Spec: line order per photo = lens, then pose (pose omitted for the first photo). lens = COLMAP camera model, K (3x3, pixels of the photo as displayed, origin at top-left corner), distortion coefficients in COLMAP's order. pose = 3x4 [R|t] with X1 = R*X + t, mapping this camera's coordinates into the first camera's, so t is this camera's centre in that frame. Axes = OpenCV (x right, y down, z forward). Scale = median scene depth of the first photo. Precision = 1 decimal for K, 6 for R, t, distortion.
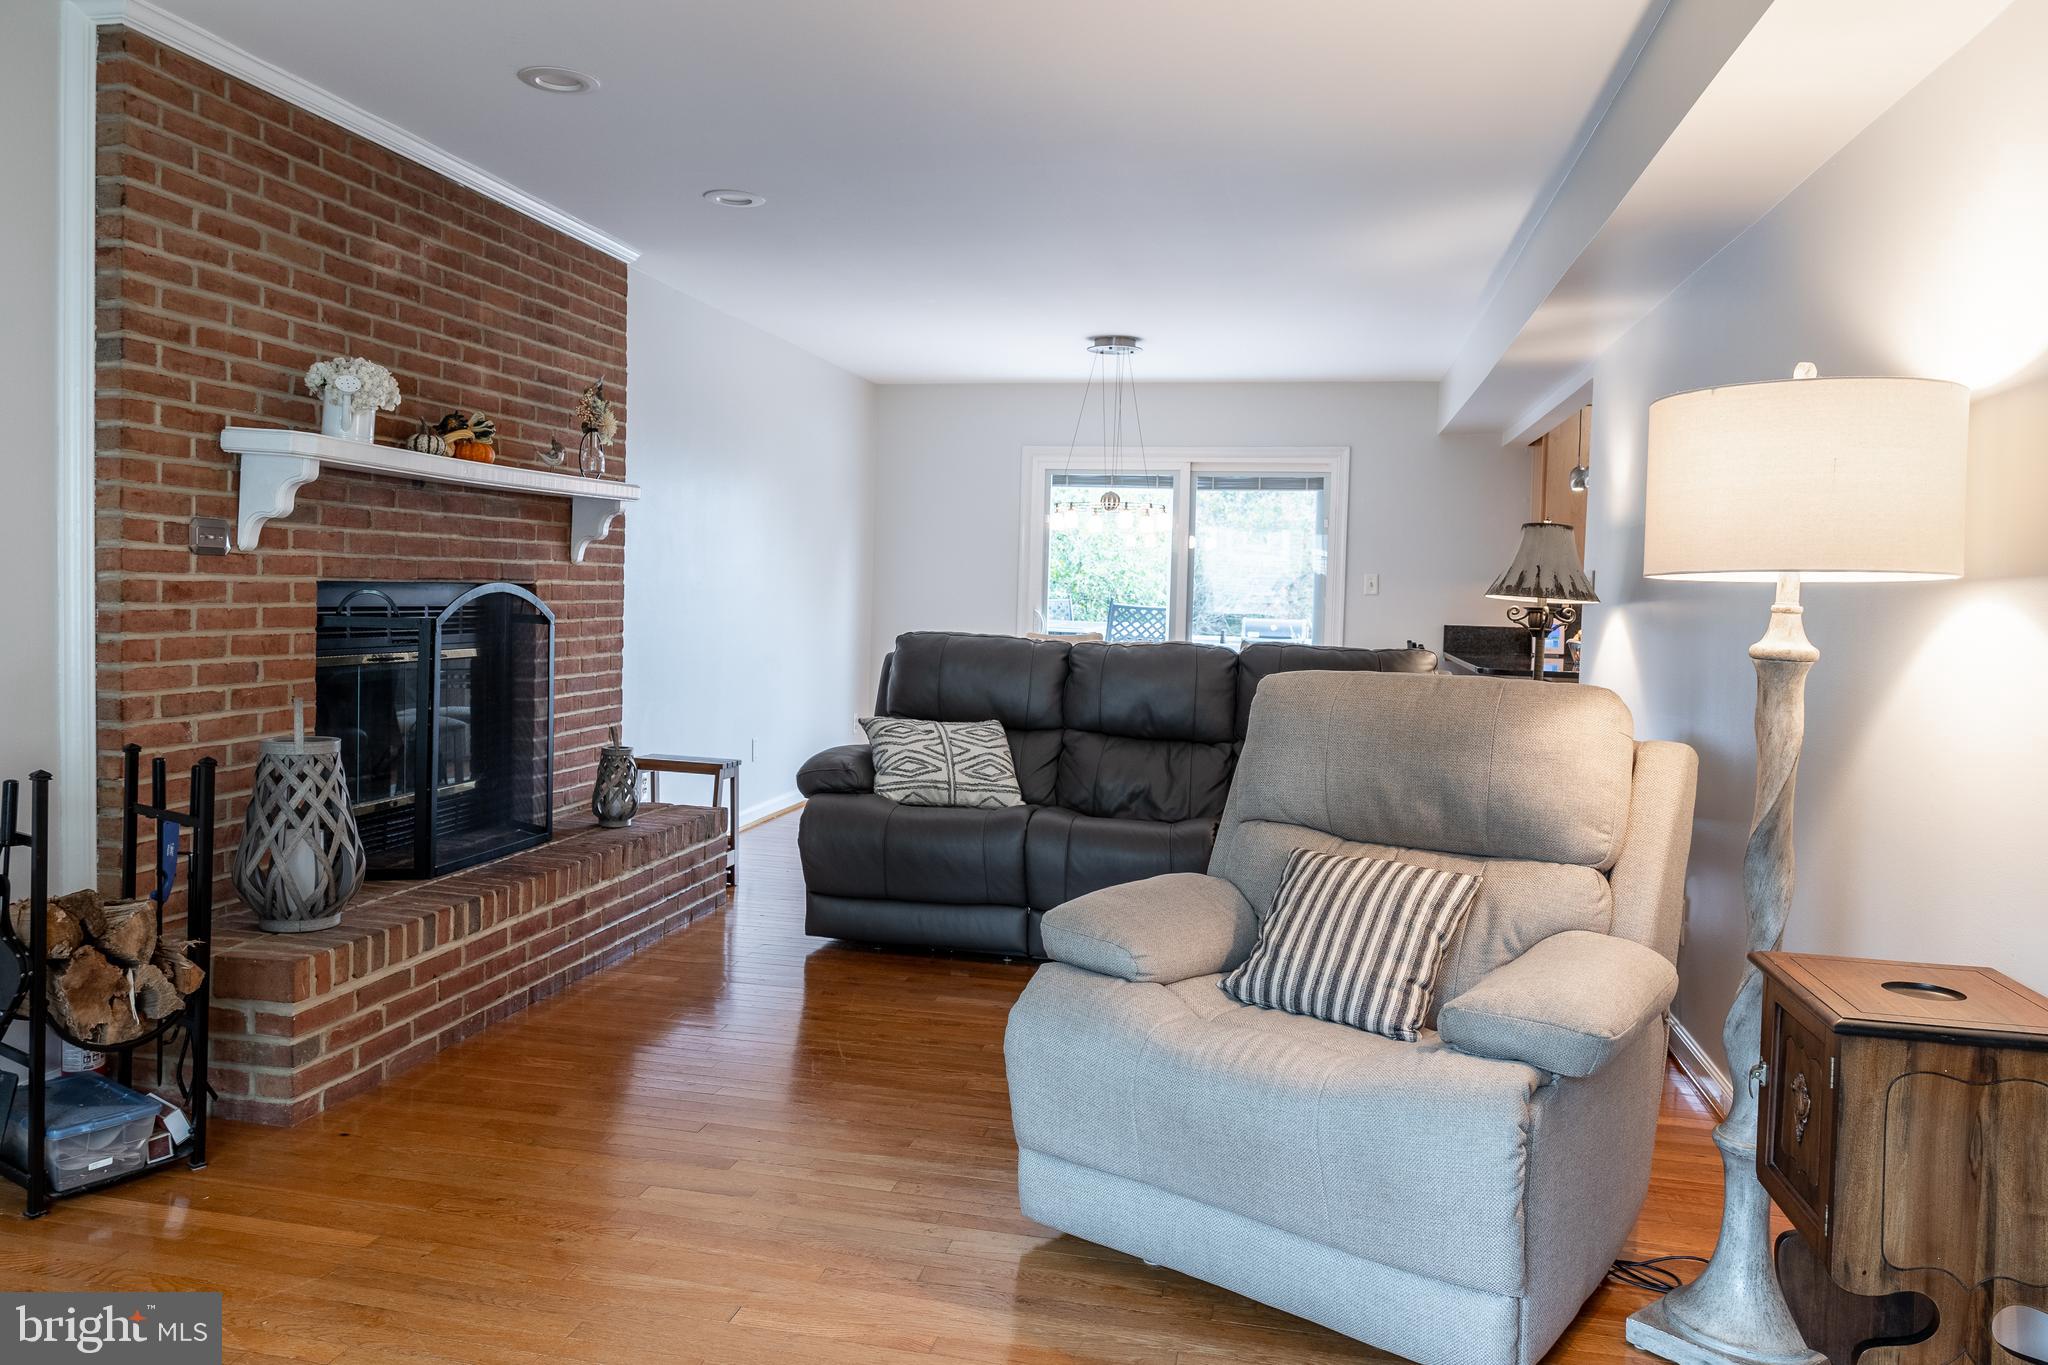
lens RADIAL K [[1467.1, 0, 1019.5], [0, 1467.1, 762.3], [0, 0, 1]] dist [-0.002554, 0.002095]
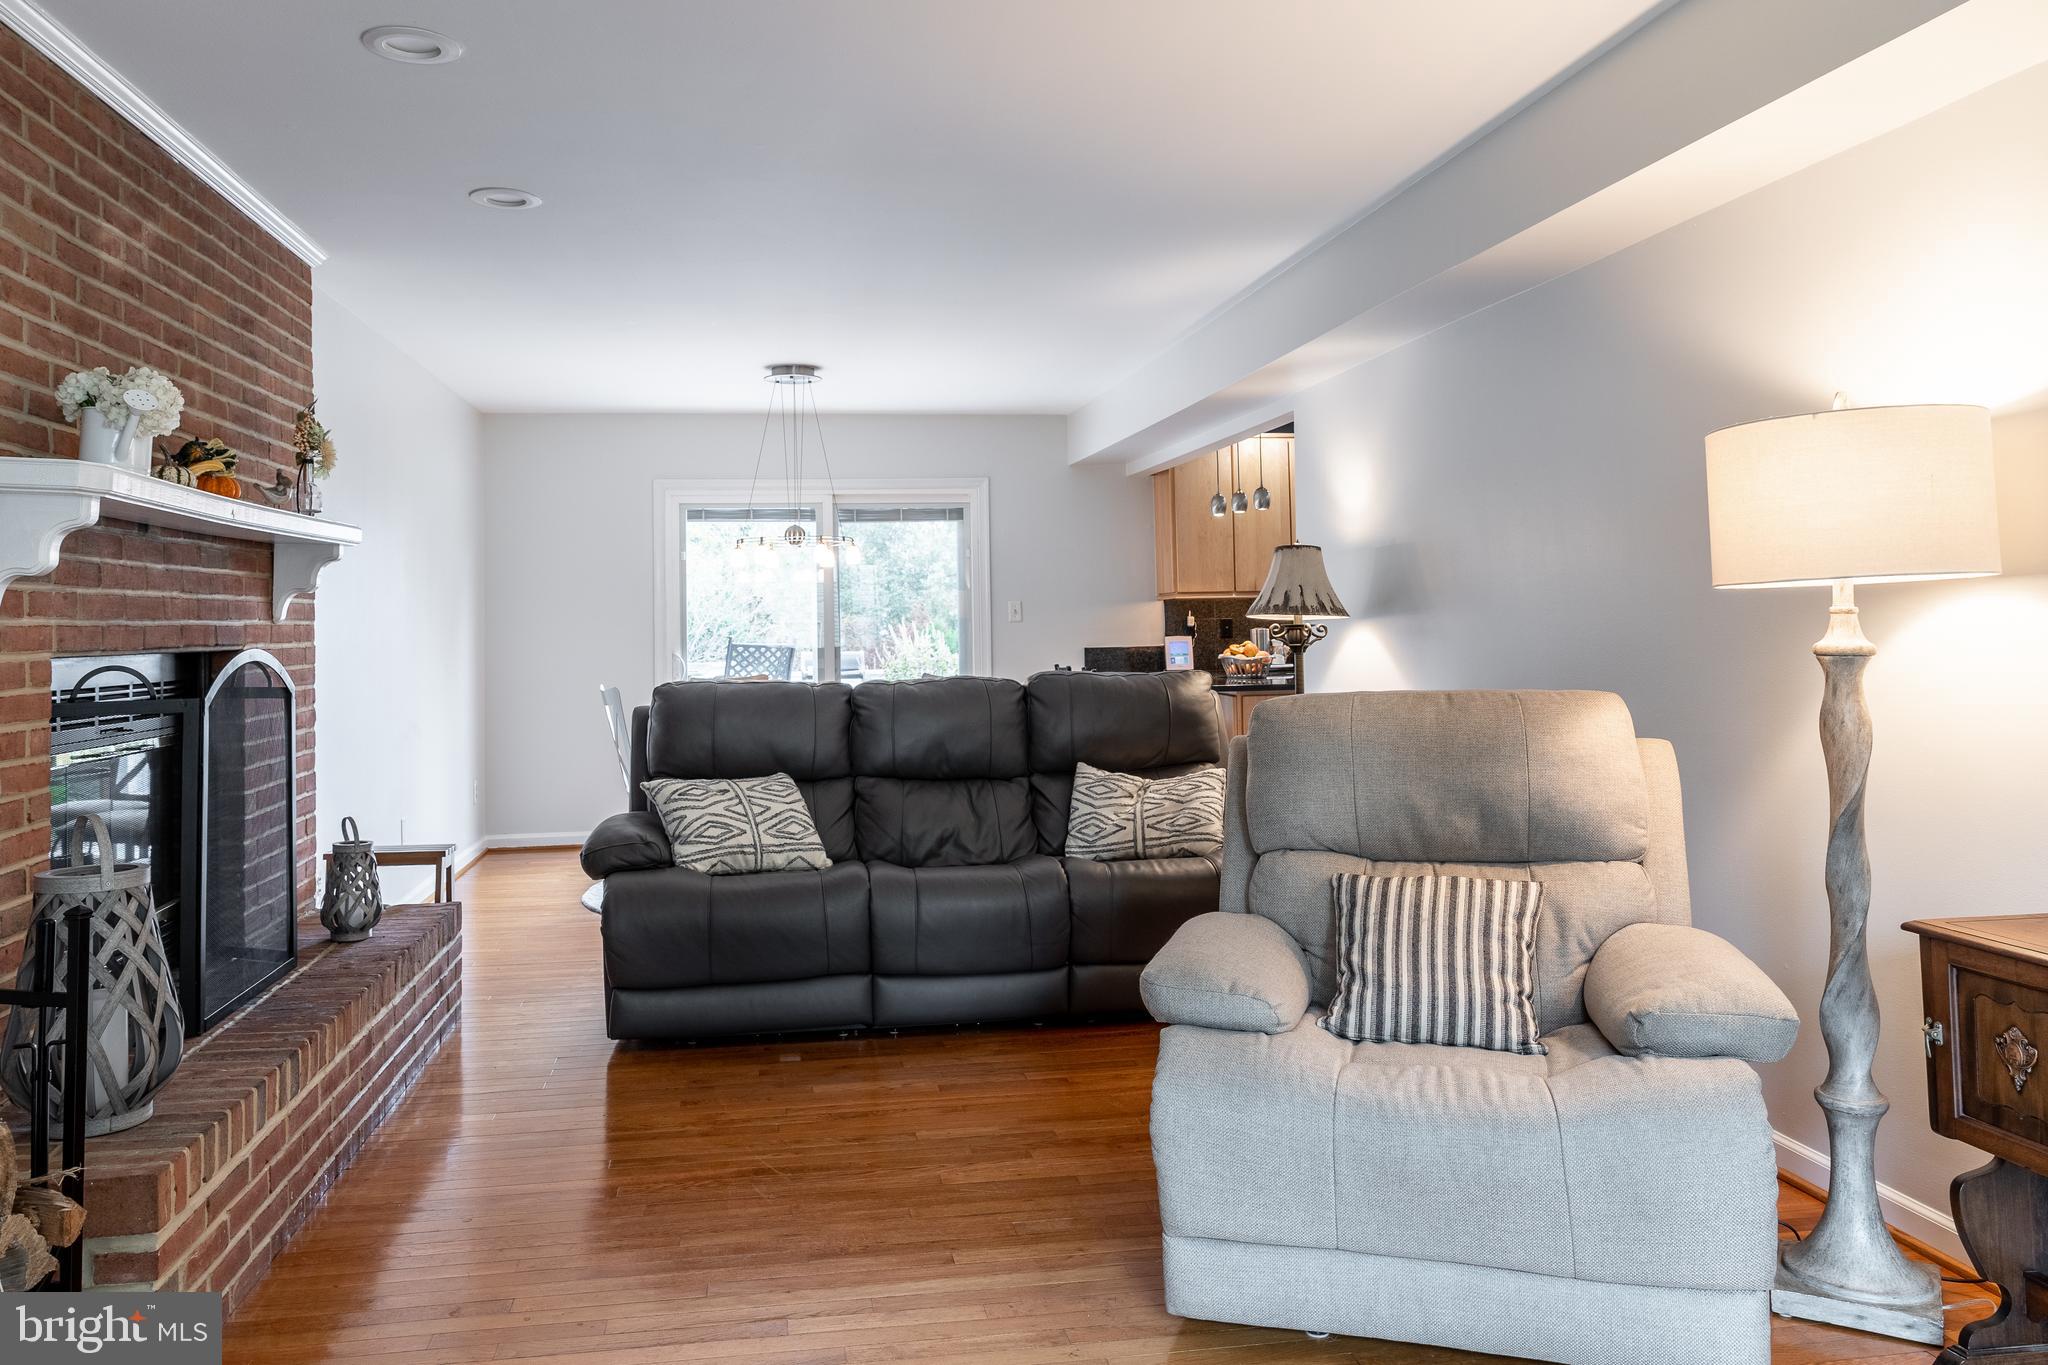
lens RADIAL K [[1480.8, 0, 1024.0], [0, 1480.8, 682.5], [0, 0, 1]] dist [-0.002530, 0.002861]
pose [[0.929500, -0.058190, 0.364202, -0.263007], [0.086038, 0.994441, -0.060698, -0.019739], [-0.358646, 0.087754, 0.929340, 0.103474]]
